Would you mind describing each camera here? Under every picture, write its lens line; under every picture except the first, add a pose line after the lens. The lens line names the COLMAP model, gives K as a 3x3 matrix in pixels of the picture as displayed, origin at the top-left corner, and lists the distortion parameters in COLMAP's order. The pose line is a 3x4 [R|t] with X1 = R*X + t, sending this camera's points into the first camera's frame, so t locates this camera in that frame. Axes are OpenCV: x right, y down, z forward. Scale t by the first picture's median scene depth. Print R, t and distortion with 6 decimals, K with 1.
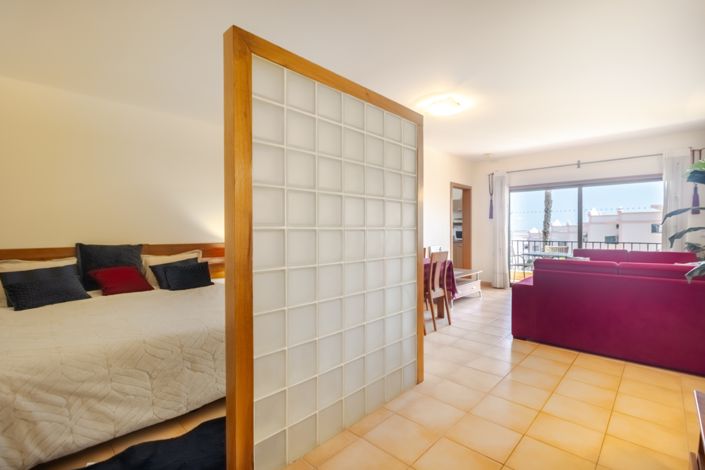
lens RADIAL K [[327.2, 0, 352.5], [0, 327.2, 235.0], [0, 0, 1]] dist [0.000324, 0.000019]
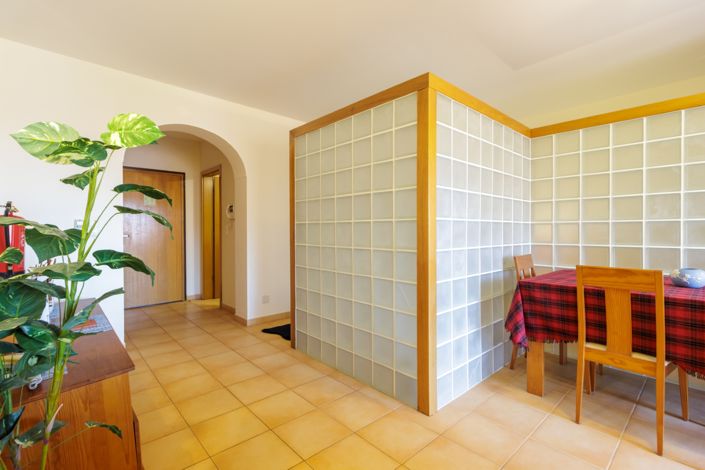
lens RADIAL K [[327.2, 0, 352.5], [0, 327.2, 235.0], [0, 0, 1]] dist [0.000324, 0.000019]
pose [[-0.069288, 0.016169, -0.997466, 1.268813], [-0.004099, 0.999856, 0.016492, 0.008976], [0.997588, 0.005231, -0.069211, 1.111169]]
